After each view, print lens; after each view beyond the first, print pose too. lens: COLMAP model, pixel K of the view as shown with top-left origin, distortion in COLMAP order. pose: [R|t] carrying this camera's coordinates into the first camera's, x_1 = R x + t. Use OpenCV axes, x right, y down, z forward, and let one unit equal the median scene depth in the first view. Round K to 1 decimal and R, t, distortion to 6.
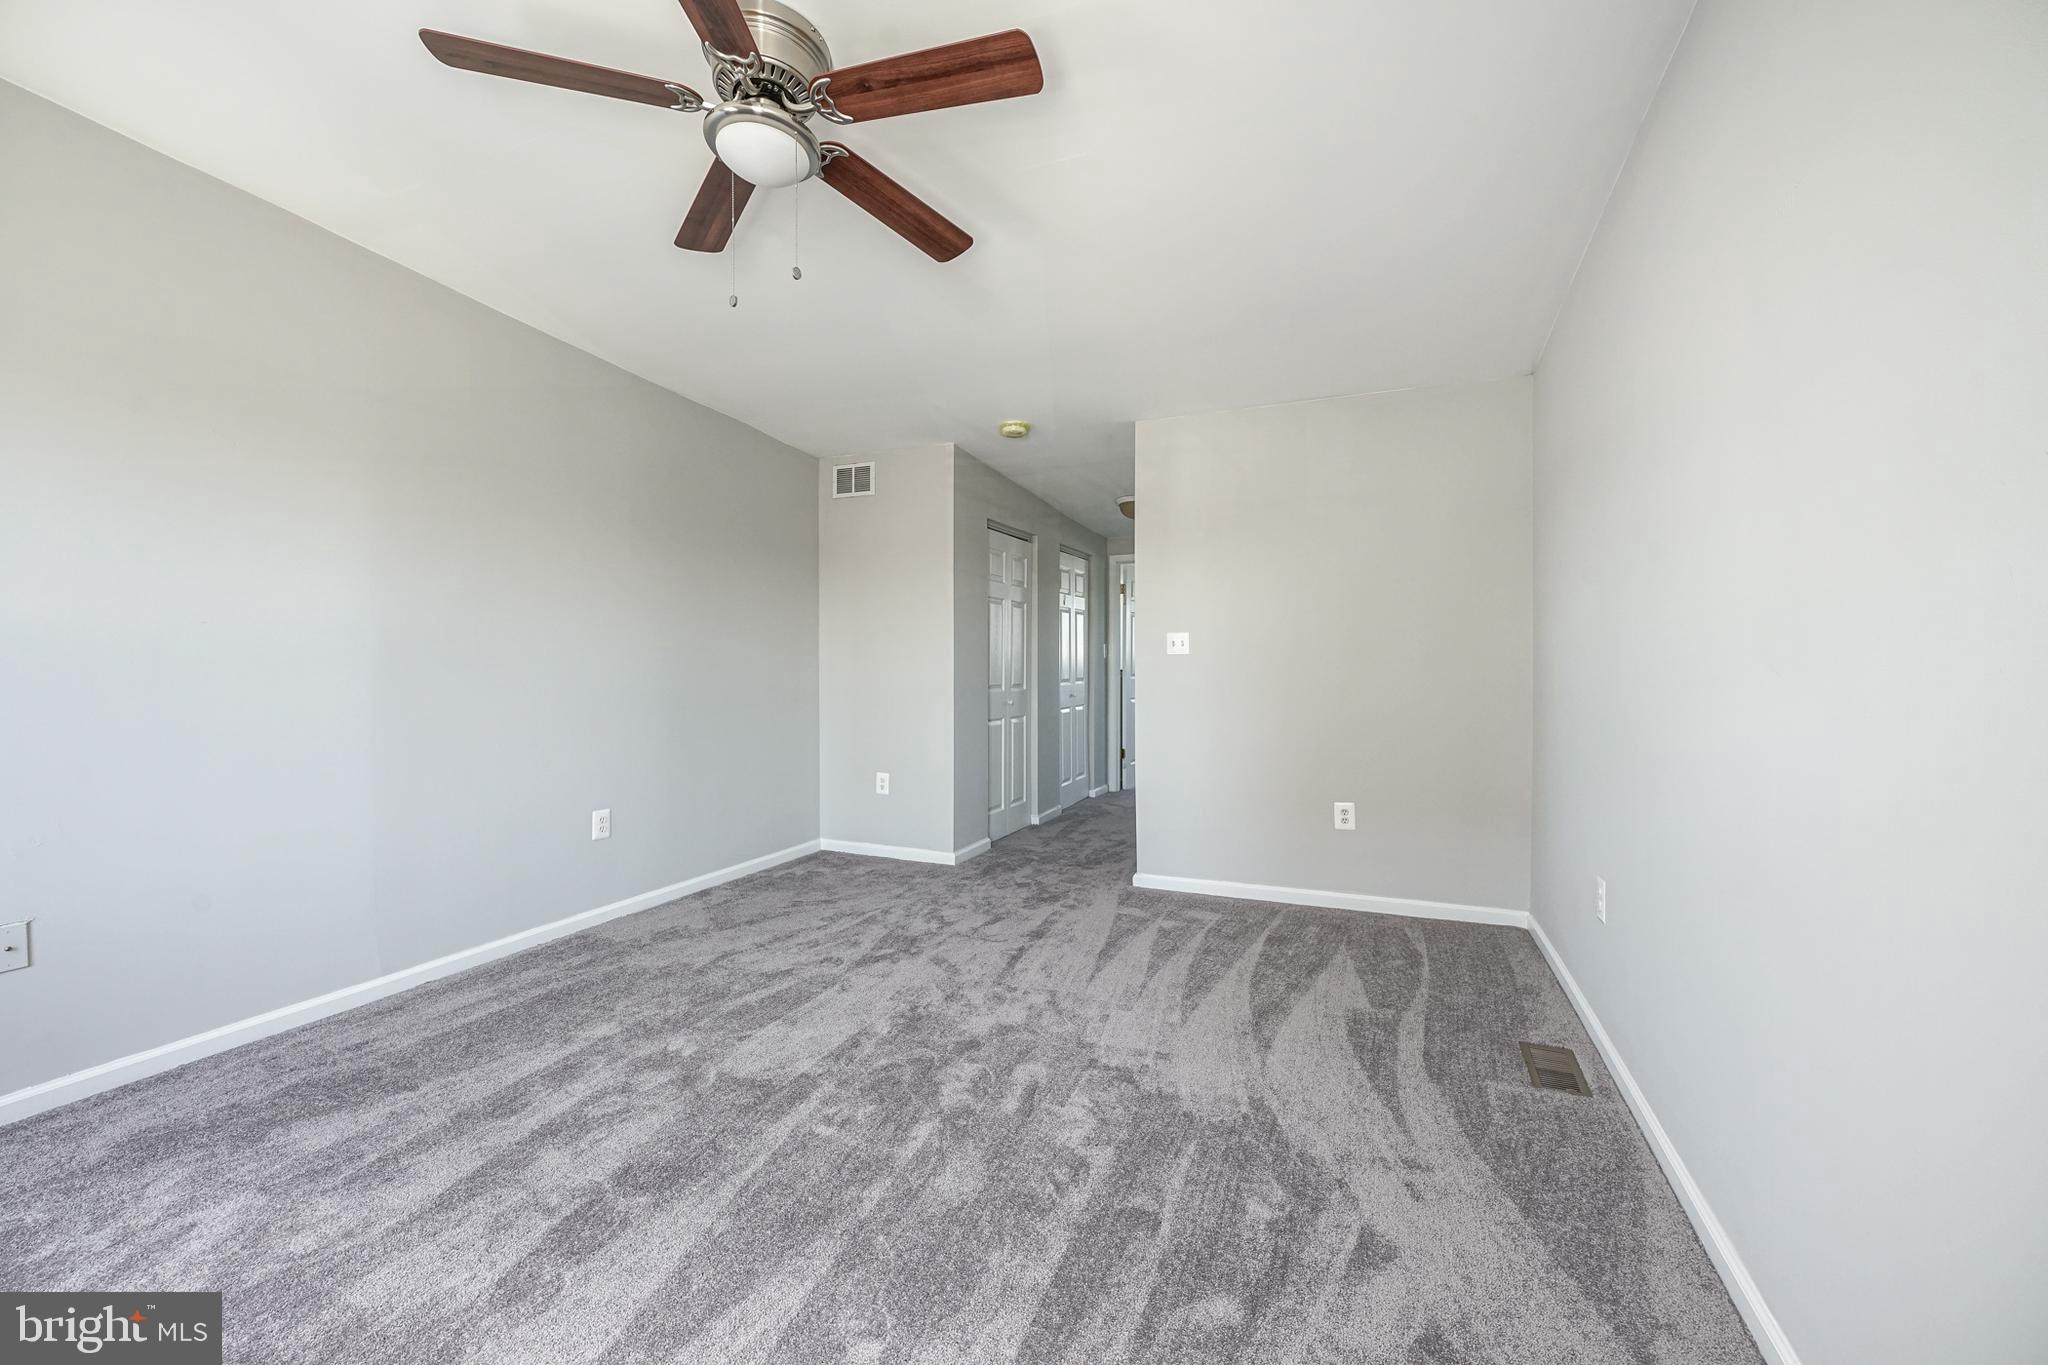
lens RADIAL K [[841.3, 0, 1034.9], [0, 841.3, 672.7], [0, 0, 1]] dist [-0.006988, 0.001840]
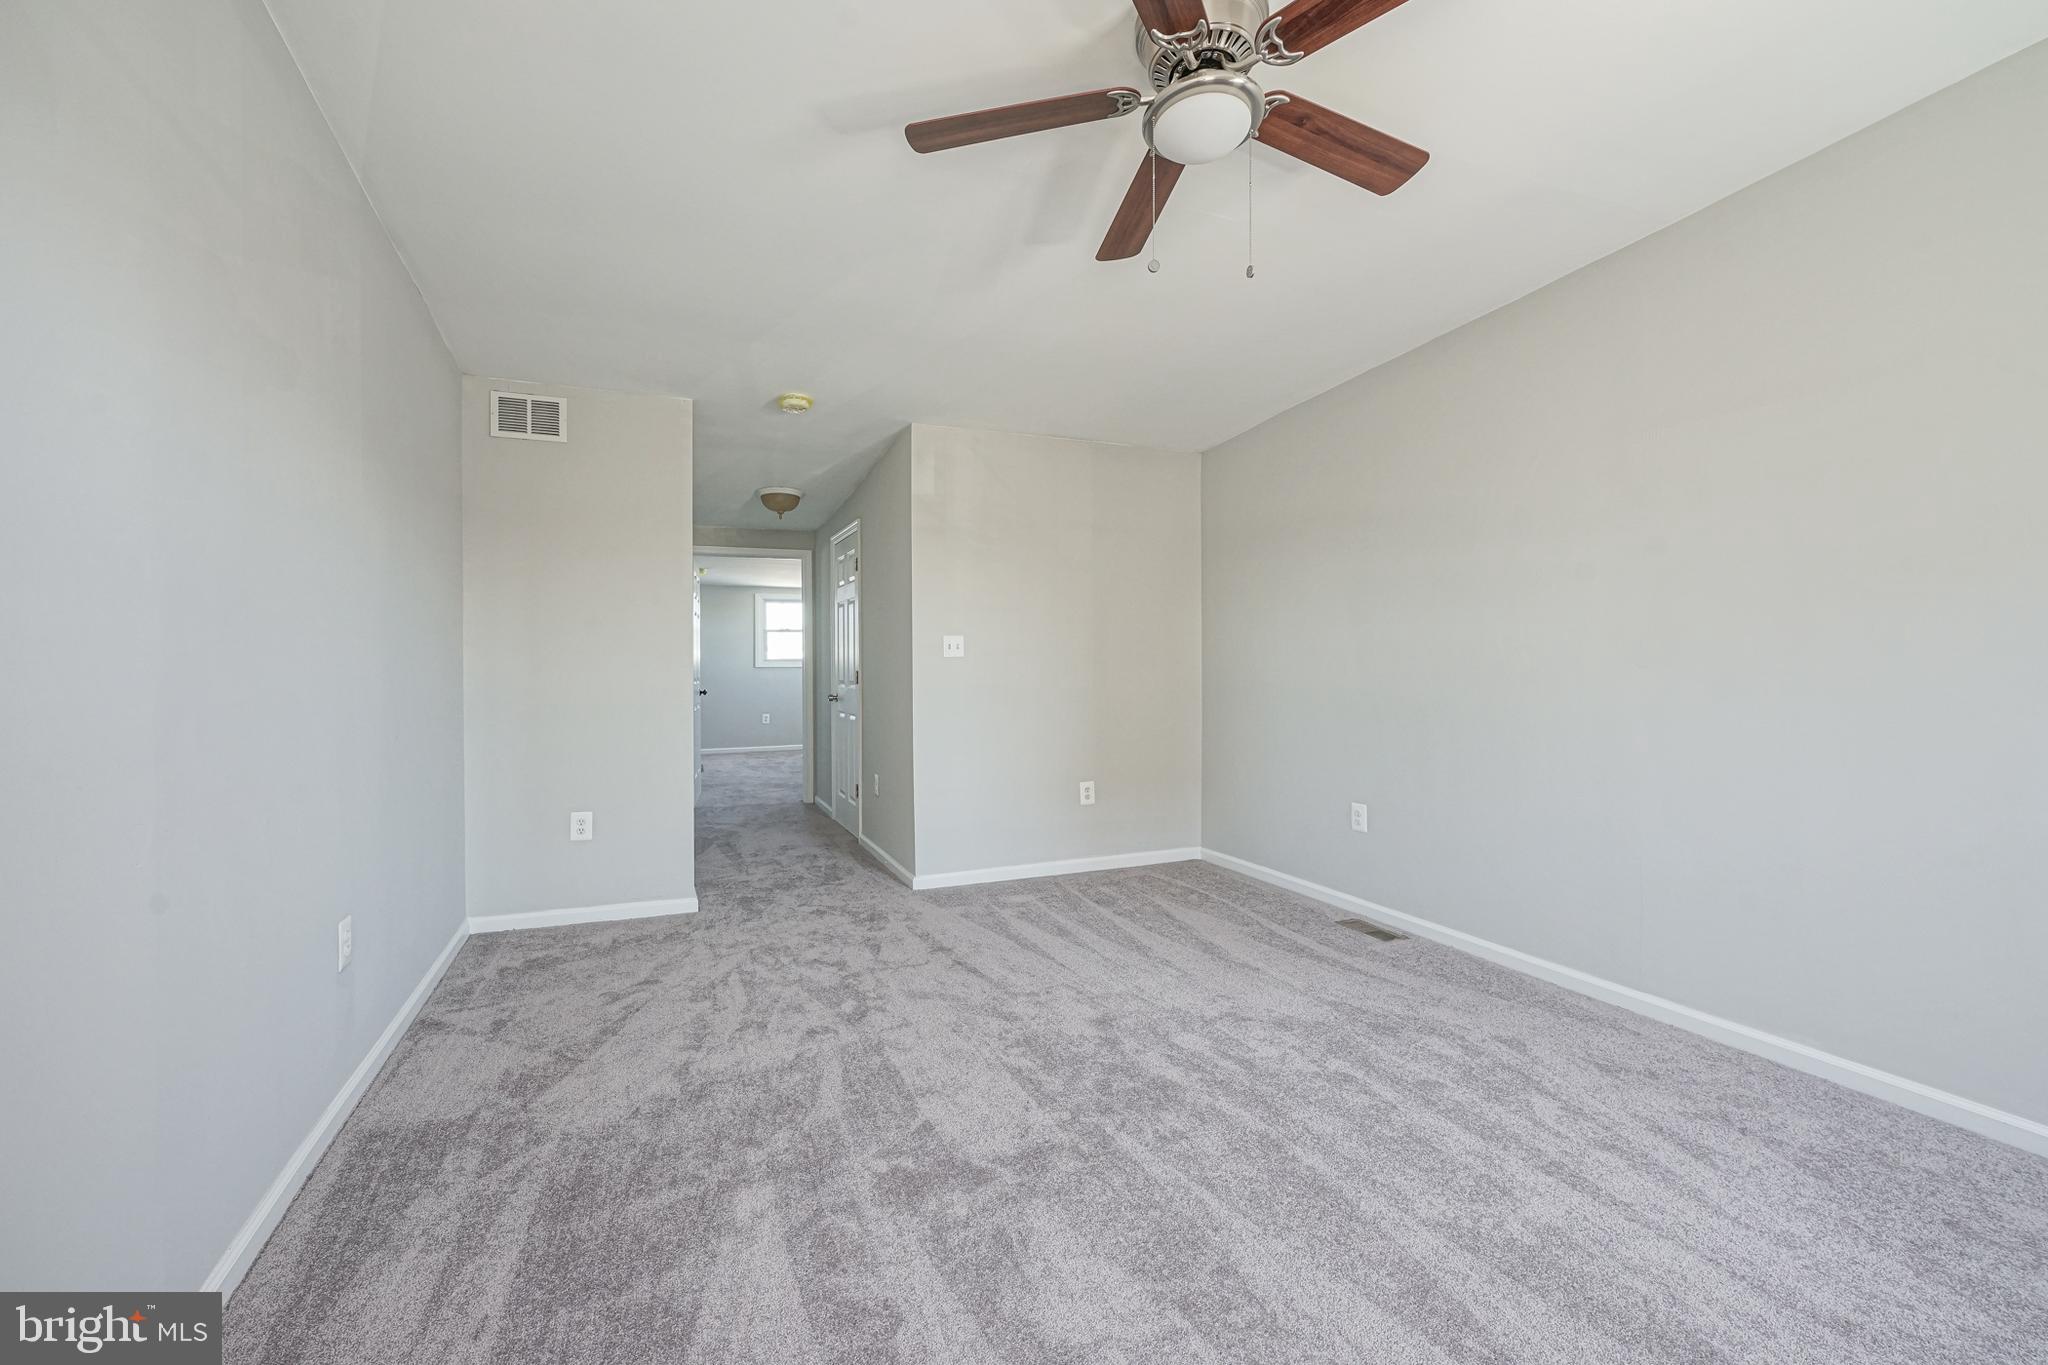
lens RADIAL K [[841.3, 0, 1031.0], [0, 841.3, 677.4], [0, 0, 1]] dist [-0.006988, 0.001840]
pose [[0.700697, -0.014316, 0.713315, -0.632317], [0.013008, 0.999889, 0.007289, -0.003856], [-0.713340, 0.004172, 0.700806, 0.263131]]
